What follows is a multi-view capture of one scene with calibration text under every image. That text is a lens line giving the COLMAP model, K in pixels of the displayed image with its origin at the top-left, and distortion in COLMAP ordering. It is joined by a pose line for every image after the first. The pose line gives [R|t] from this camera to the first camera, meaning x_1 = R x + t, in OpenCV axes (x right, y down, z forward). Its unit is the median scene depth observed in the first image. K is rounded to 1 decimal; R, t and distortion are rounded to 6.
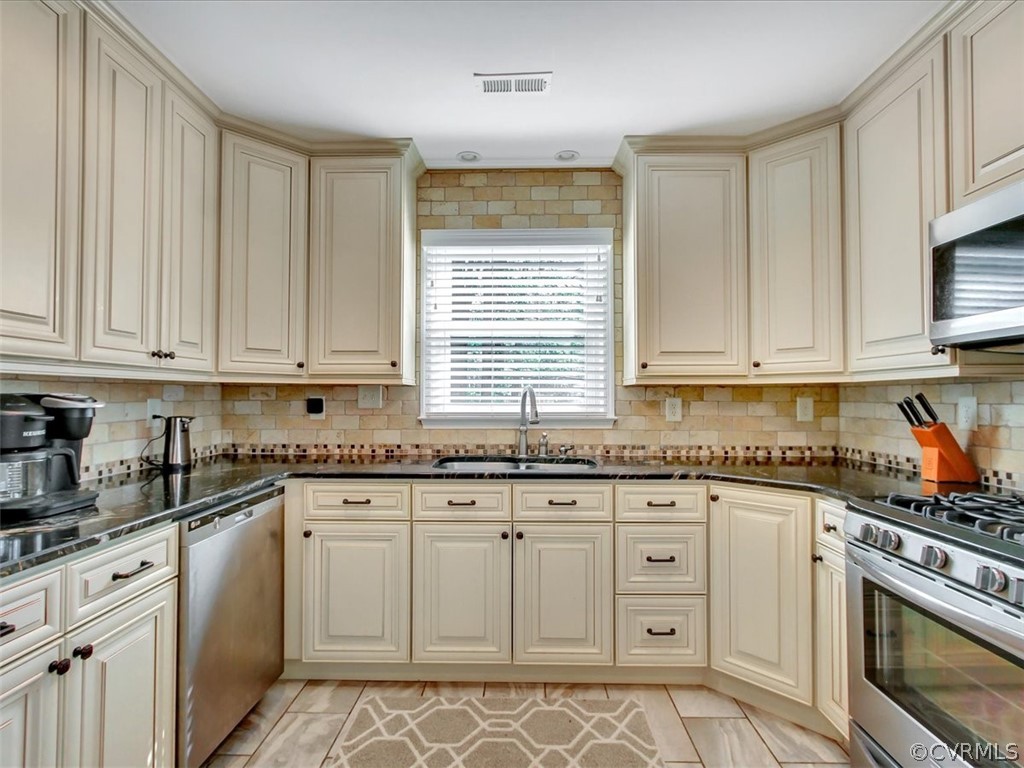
lens RADIAL K [[523.5, 0, 510.5], [0, 523.5, 386.7], [0, 0, 1]] dist [-0.007757, 0.001458]
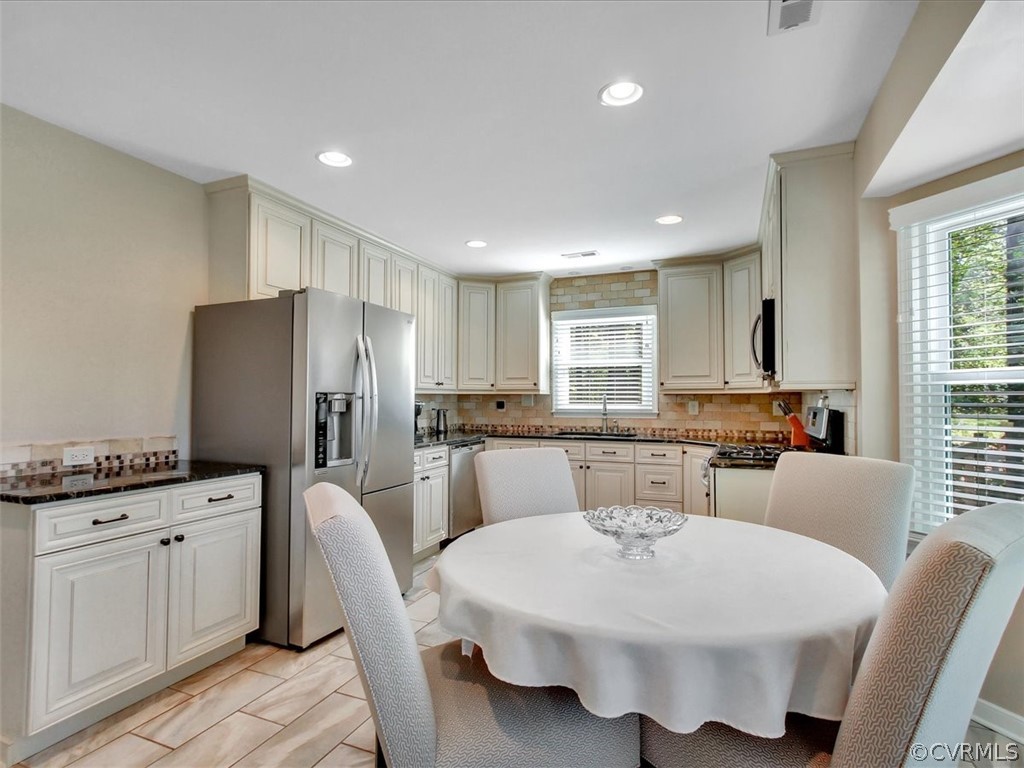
lens RADIAL K [[523.5, 0, 514.2], [0, 523.5, 384.1], [0, 0, 1]] dist [-0.007757, 0.001458]
pose [[0.931036, -0.010419, -0.364780, 0.427288], [0.007408, 0.999926, -0.009653, -0.024718], [0.364853, 0.006286, 0.931044, -0.885253]]
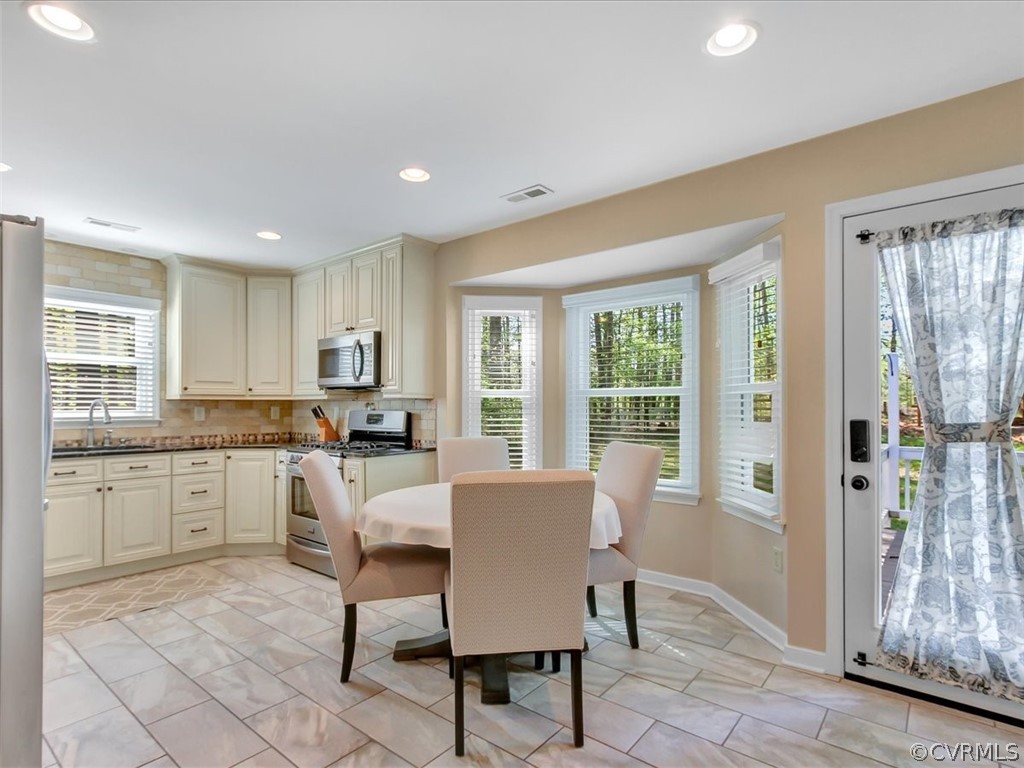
lens RADIAL K [[523.5, 0, 504.3], [0, 523.5, 404.4], [0, 0, 1]] dist [-0.007757, 0.001458]
pose [[0.618885, 0.003319, 0.785475, -0.435933], [-0.018318, 0.999780, 0.010208, -0.024152], [-0.785268, -0.020706, 0.618809, -0.875863]]
